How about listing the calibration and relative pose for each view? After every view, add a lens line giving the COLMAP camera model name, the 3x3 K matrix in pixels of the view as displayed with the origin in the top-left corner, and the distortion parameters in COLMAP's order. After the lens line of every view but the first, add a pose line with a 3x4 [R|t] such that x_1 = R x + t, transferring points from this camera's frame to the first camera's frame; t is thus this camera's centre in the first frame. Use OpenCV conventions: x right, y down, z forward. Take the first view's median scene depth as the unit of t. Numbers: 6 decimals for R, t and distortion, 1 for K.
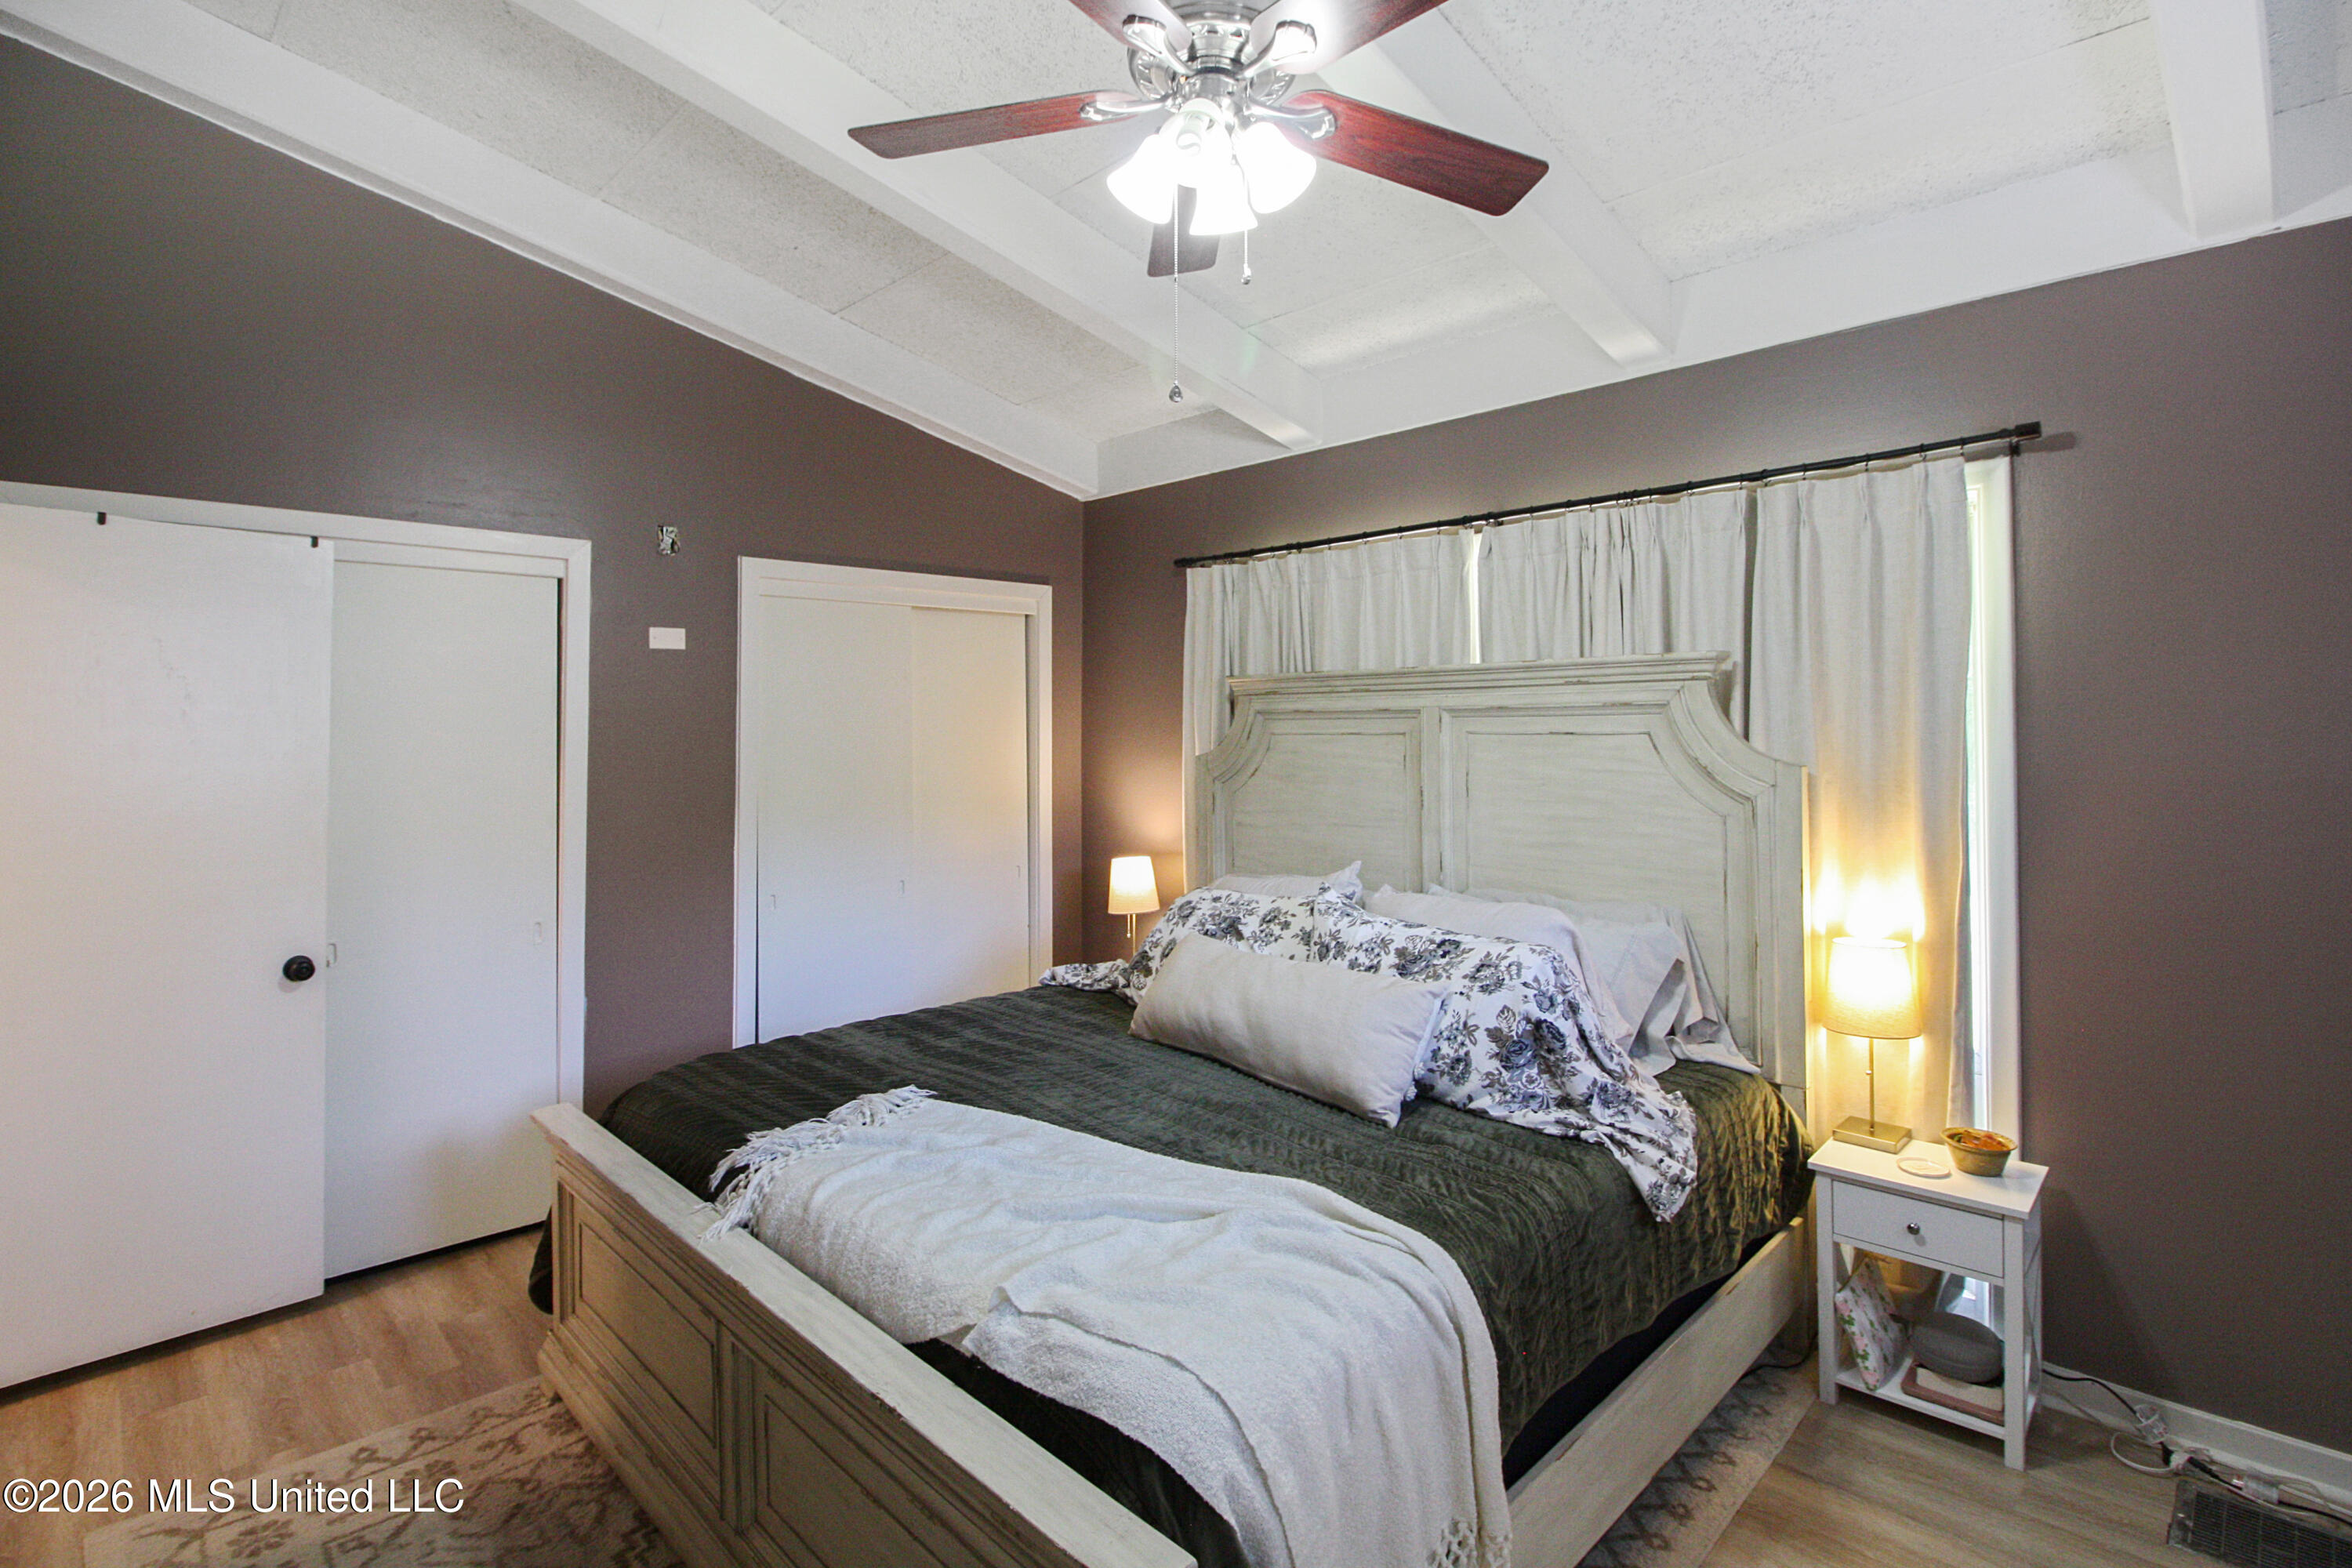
lens RADIAL K [[1119.6, 0, 1192.5], [0, 1119.6, 718.7], [0, 0, 1]] dist [-0.001265, -0.013181]
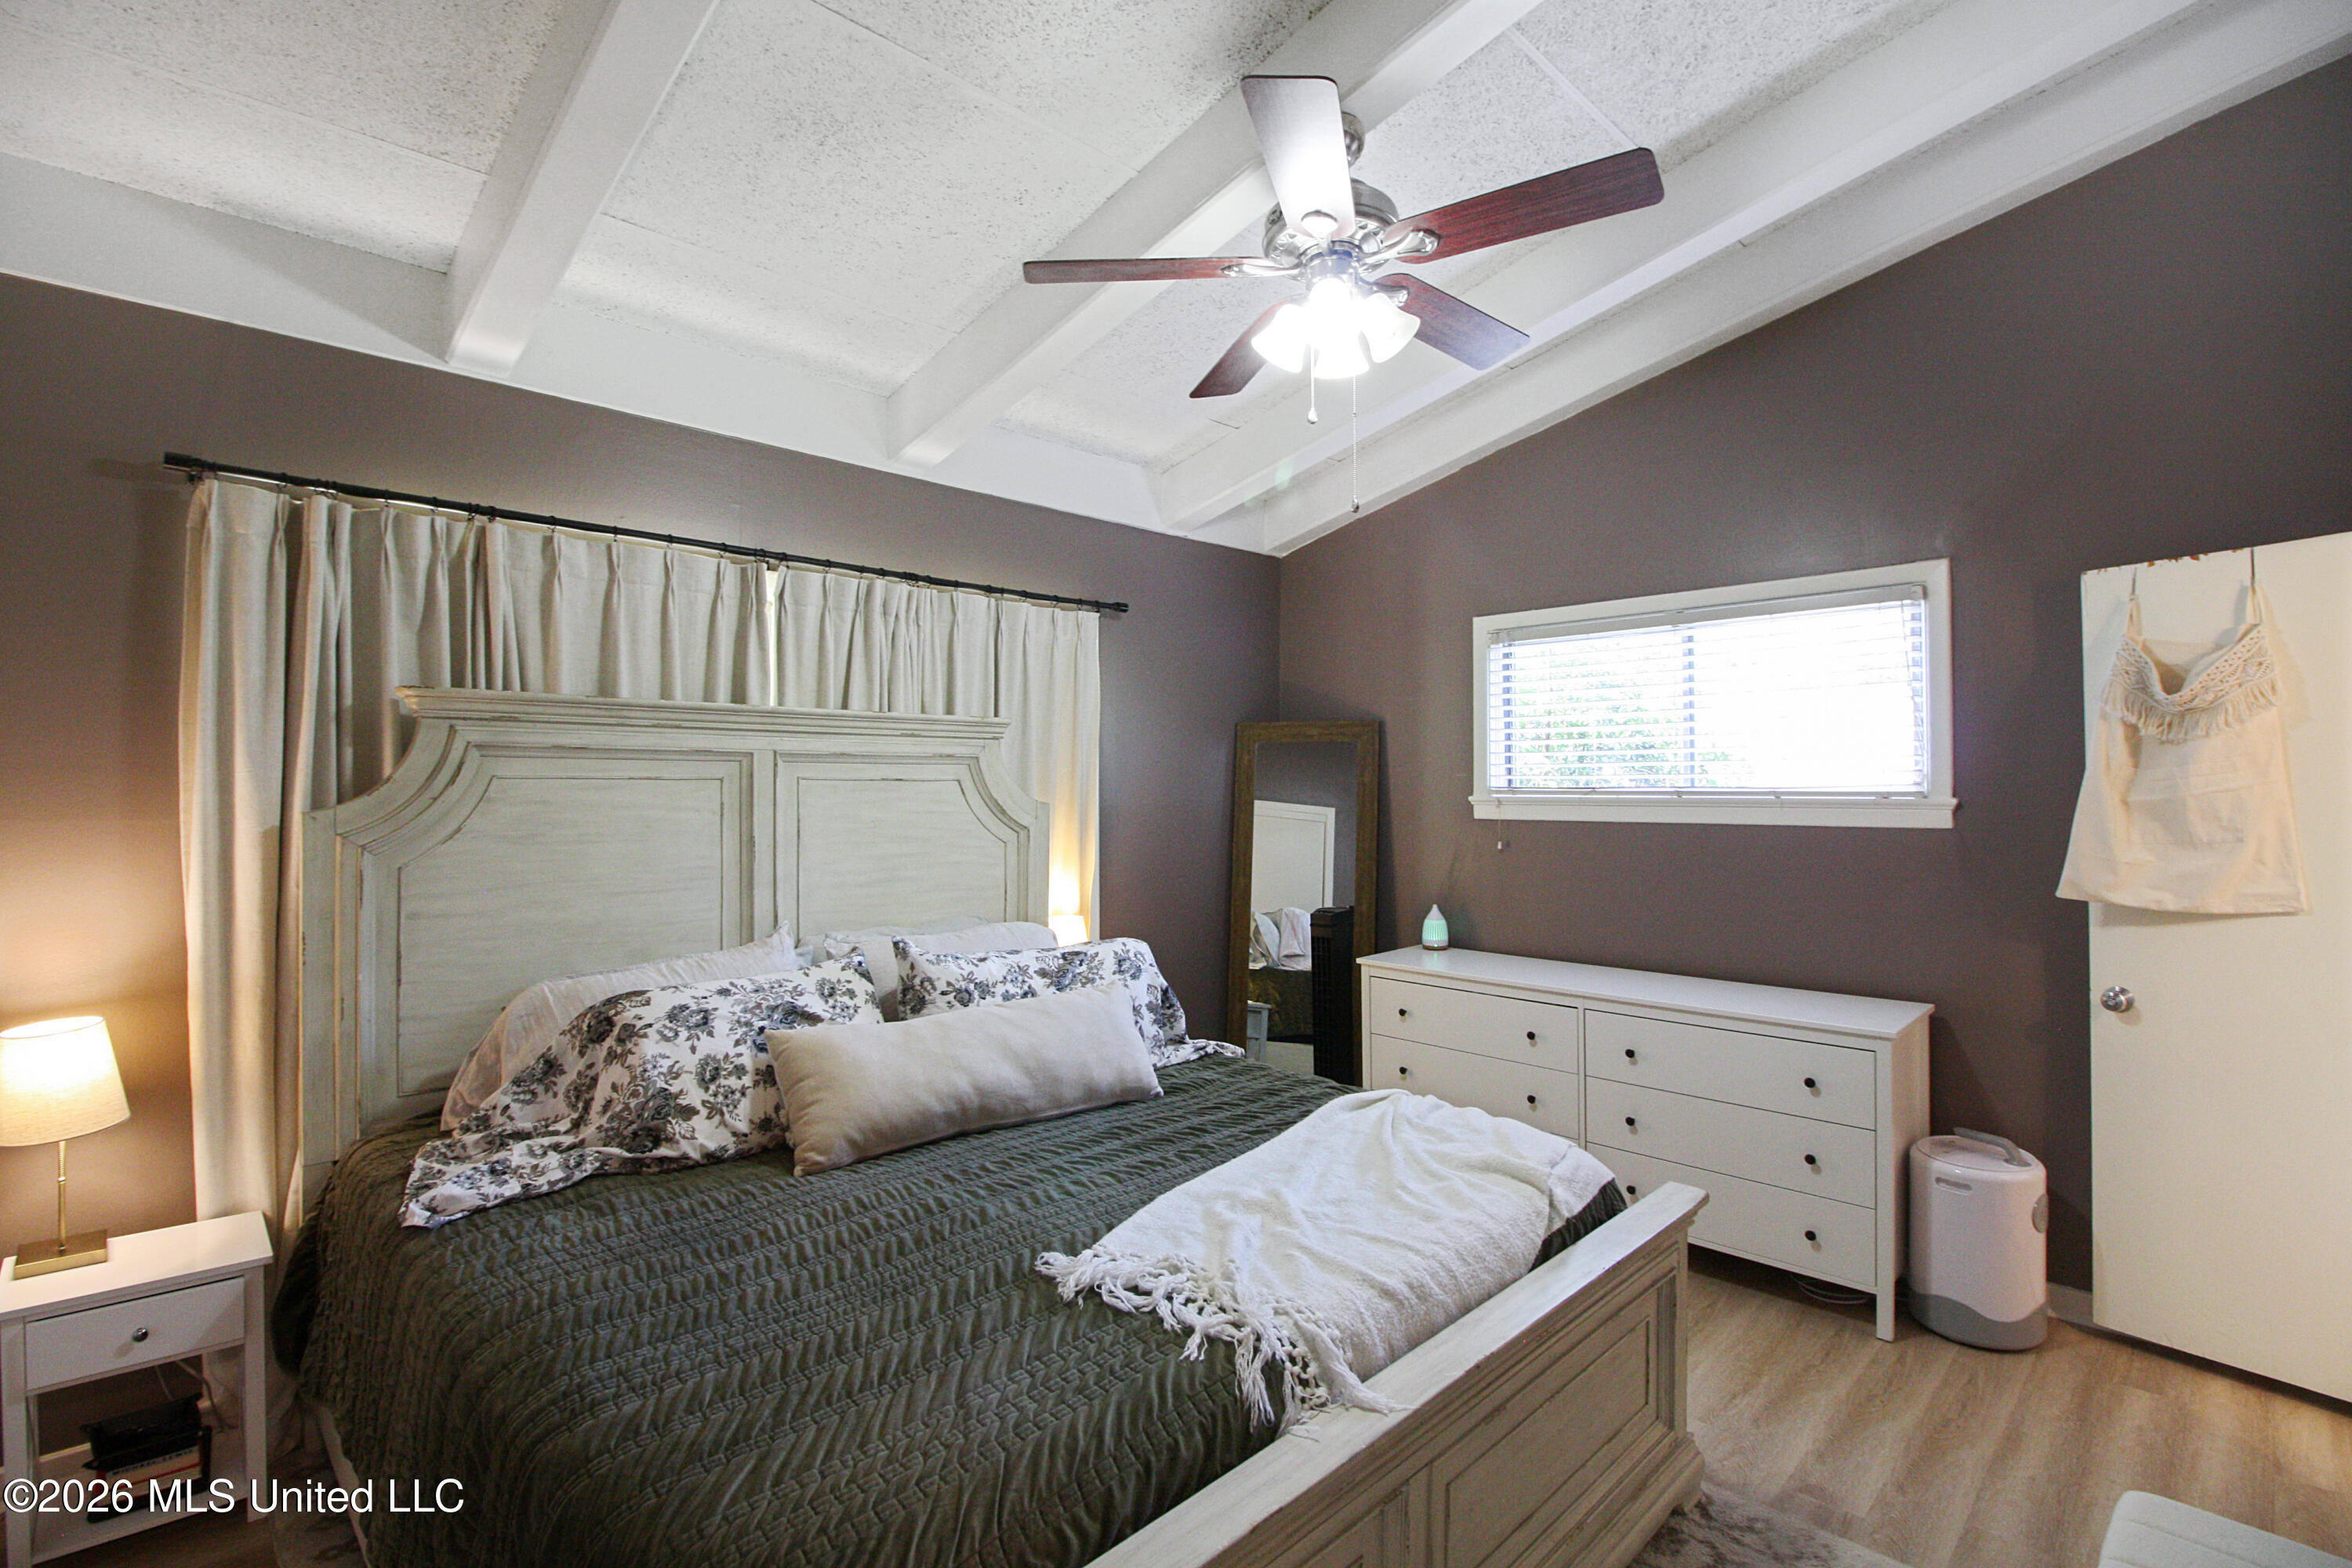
lens RADIAL K [[1092.0, 0, 1176.0], [0, 1092.0, 784.0], [0, 0, 1]] dist [-0.001857, -0.013321]
pose [[0.003959, 0.004763, 0.999981, -0.831935], [-0.012734, 0.999908, -0.004713, 0.021302], [-0.999911, -0.012715, 0.004019, 0.794064]]
